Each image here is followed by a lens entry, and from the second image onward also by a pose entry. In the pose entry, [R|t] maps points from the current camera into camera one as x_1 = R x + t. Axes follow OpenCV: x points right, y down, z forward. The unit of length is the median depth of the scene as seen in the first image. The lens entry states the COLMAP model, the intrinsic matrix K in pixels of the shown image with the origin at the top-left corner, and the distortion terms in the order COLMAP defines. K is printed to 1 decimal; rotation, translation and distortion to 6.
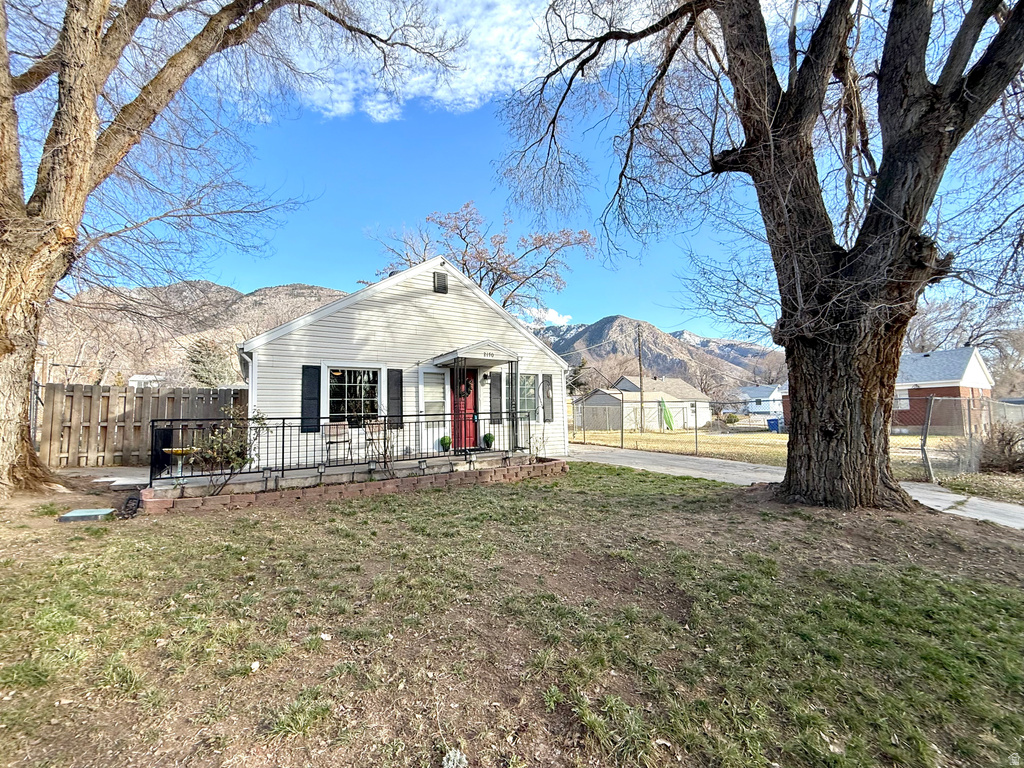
lens RADIAL K [[407.9, 0, 515.5], [0, 407.9, 379.7], [0, 0, 1]] dist [0.000644, -0.000461]
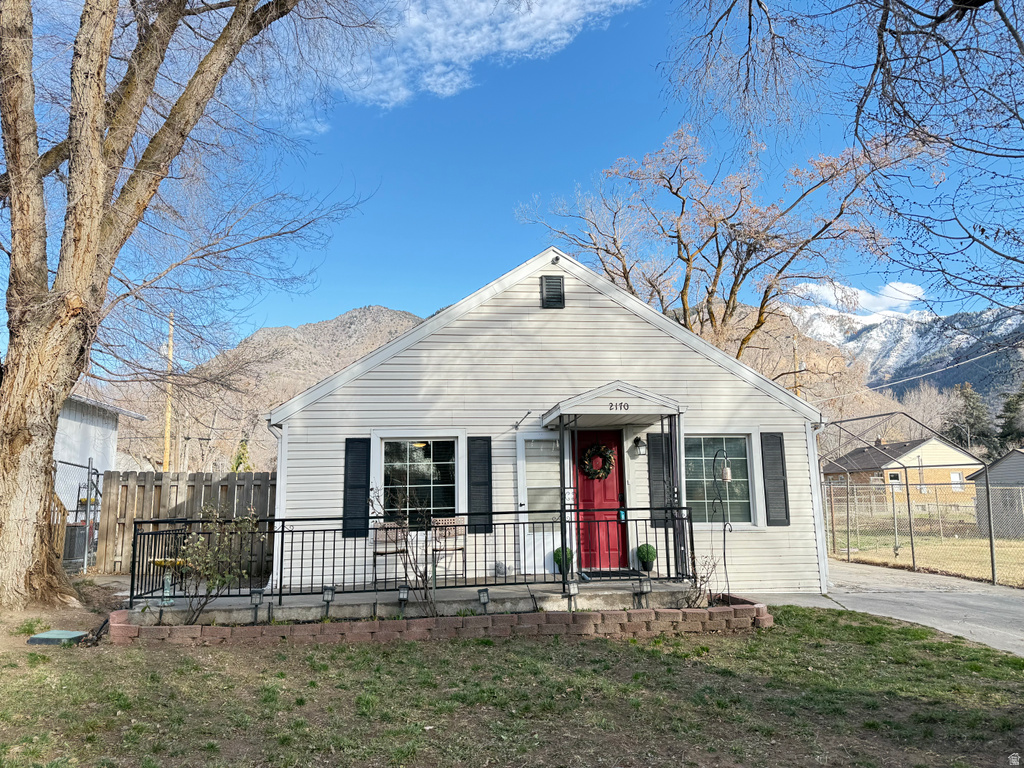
lens RADIAL K [[715.9, 0, 512.6], [0, 715.9, 381.0], [0, 0, 1]] dist [0.072003, -0.082384]
pose [[0.894751, -0.070268, -0.441002, 0.252715], [0.037104, 0.995826, -0.083391, -0.018600], [0.445021, 0.058251, 0.893623, 0.024466]]
